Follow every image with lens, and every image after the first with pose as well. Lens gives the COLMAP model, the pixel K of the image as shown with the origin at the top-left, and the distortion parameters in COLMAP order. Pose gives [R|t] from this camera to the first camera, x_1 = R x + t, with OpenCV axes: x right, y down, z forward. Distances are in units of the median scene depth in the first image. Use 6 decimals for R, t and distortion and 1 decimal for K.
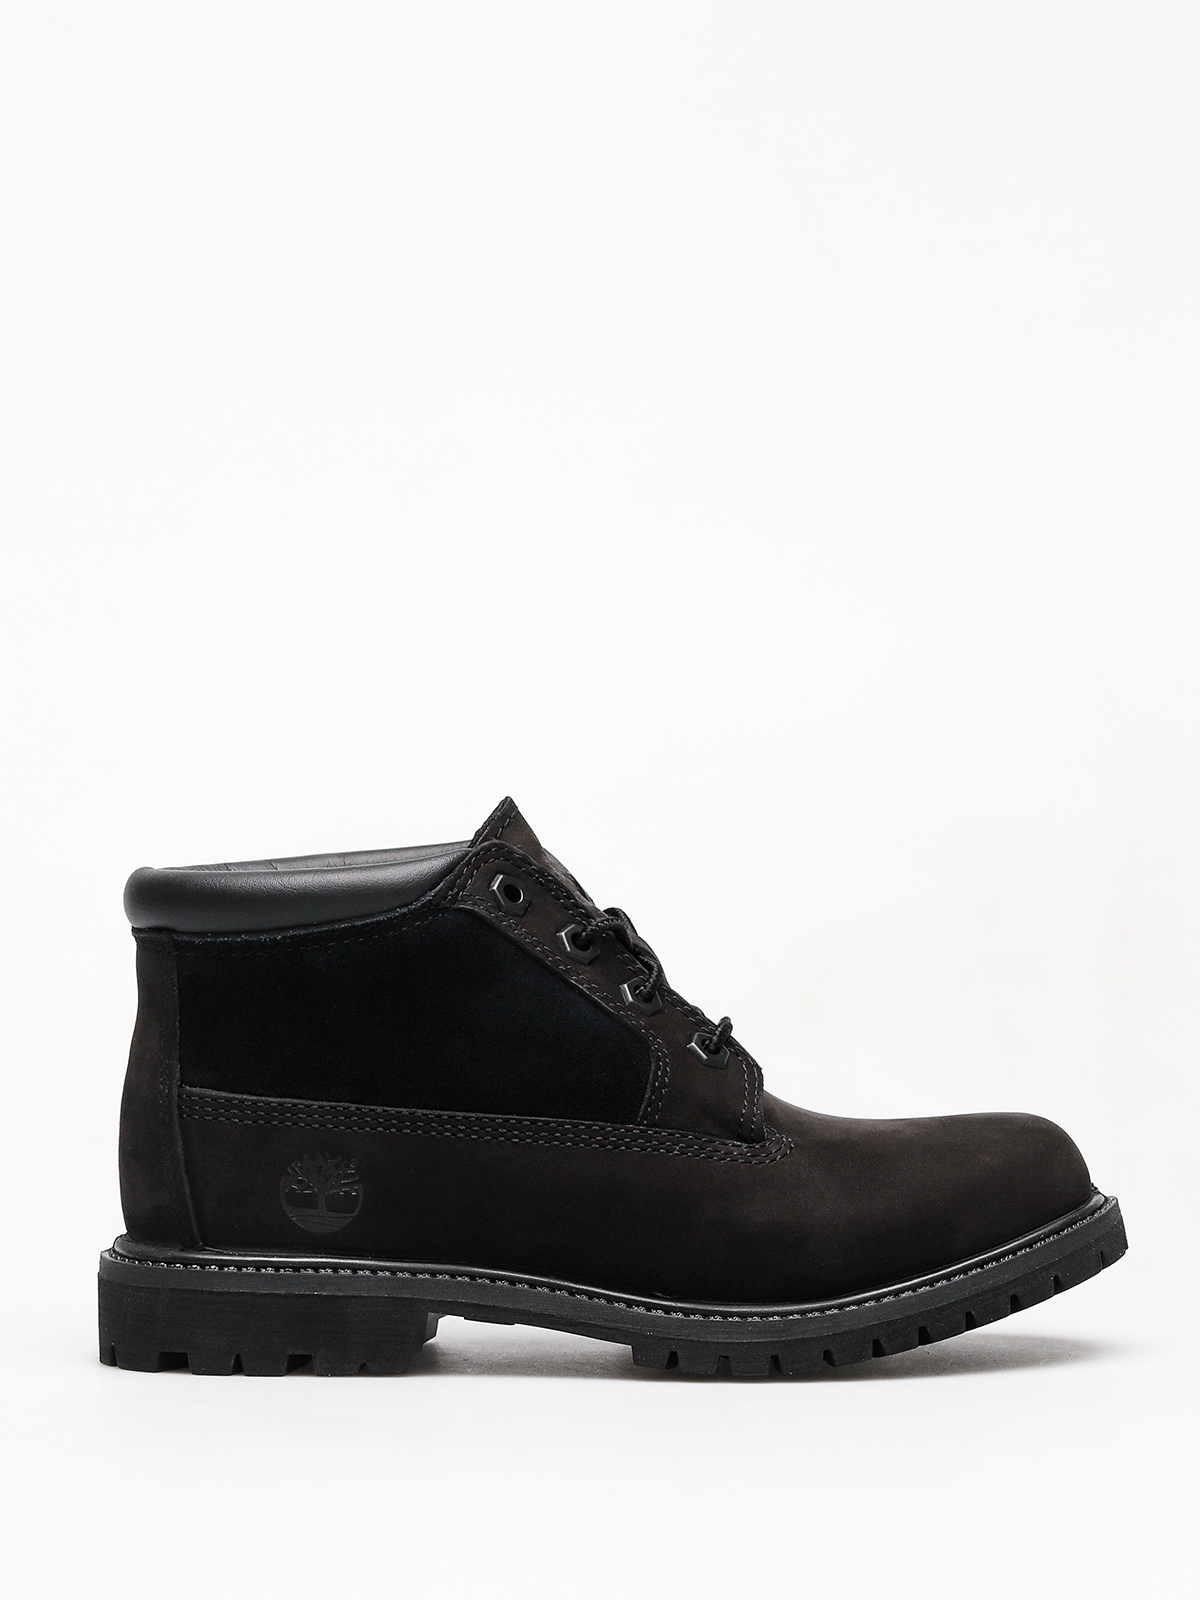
lens RADIAL K [[6536.7, 0, 600.0], [0, 6536.7, 800.0], [0, 0, 1]] dist [-0.038248, -7.368265]
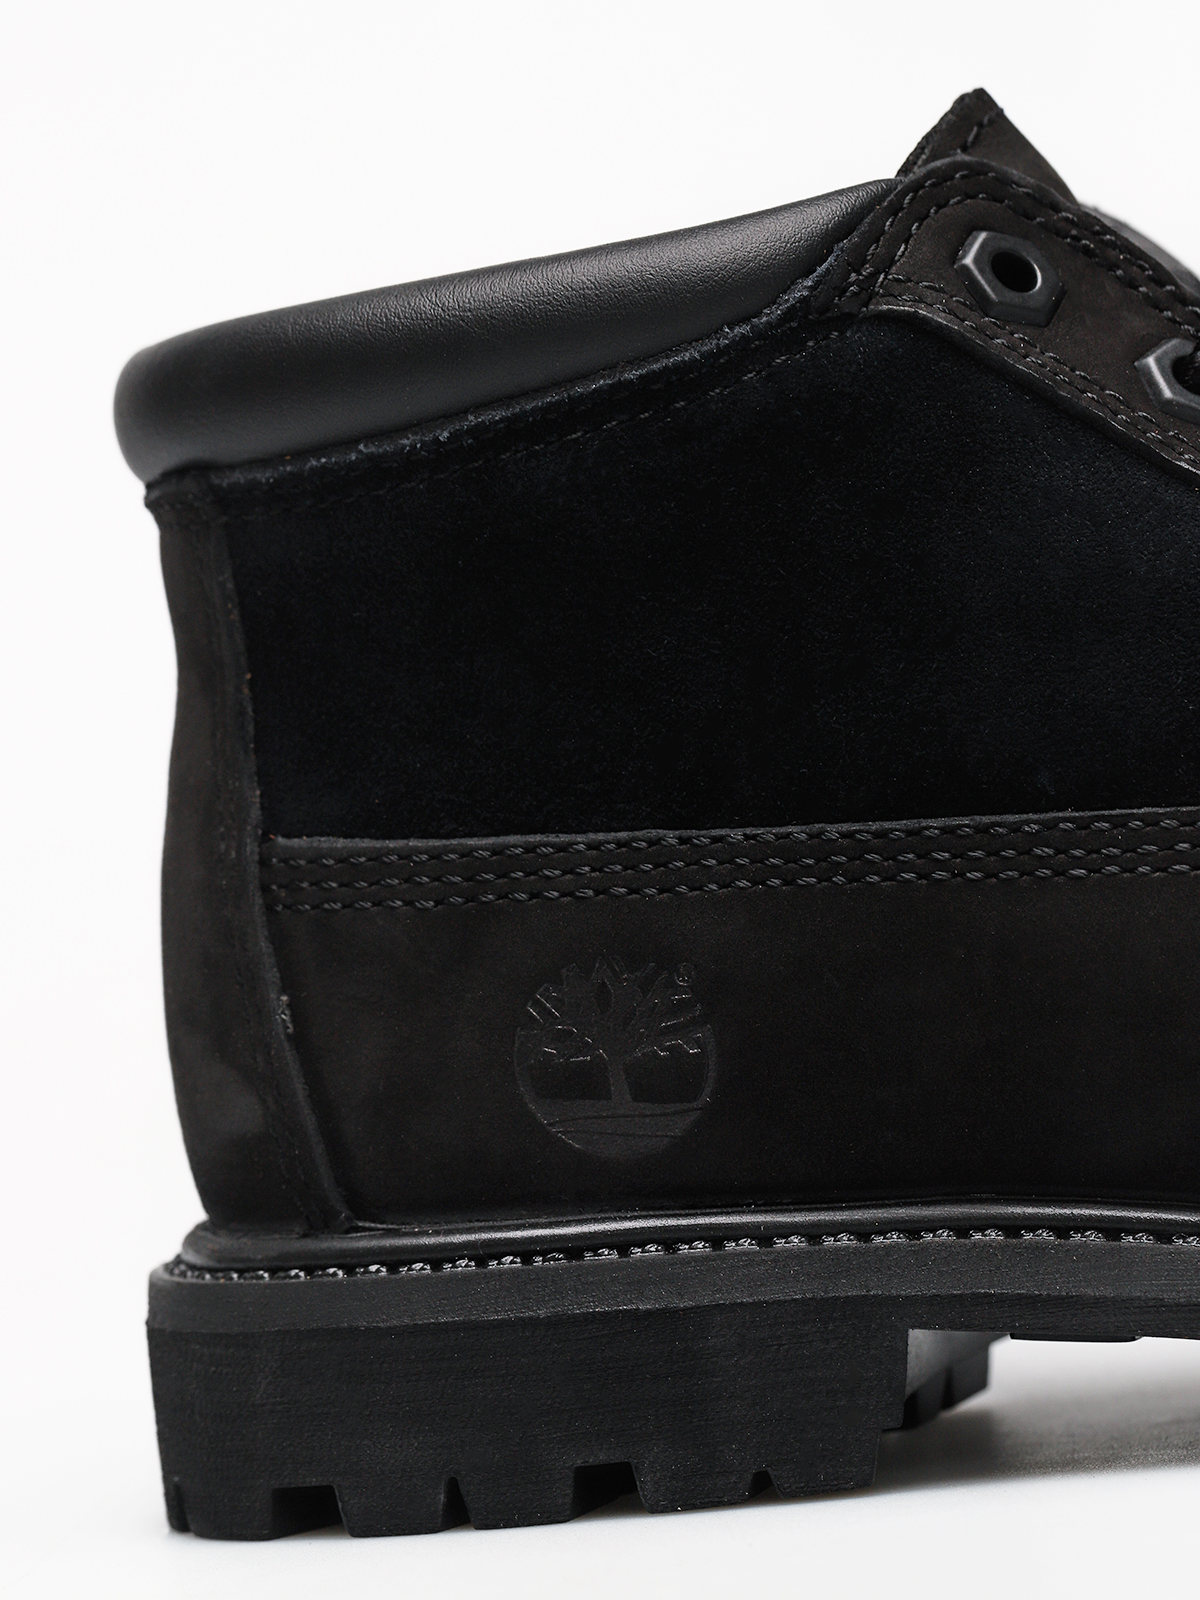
lens RADIAL K [[6536.7, 0, 600.0], [0, 6536.7, 800.0], [0, 0, 1]] dist [-0.038248, -7.368265]
pose [[0.986496, -0.105195, -0.125539, 0.008541], [0.103358, 0.994421, -0.021076, 0.052693], [0.127056, 0.007816, 0.991865, 0.600573]]
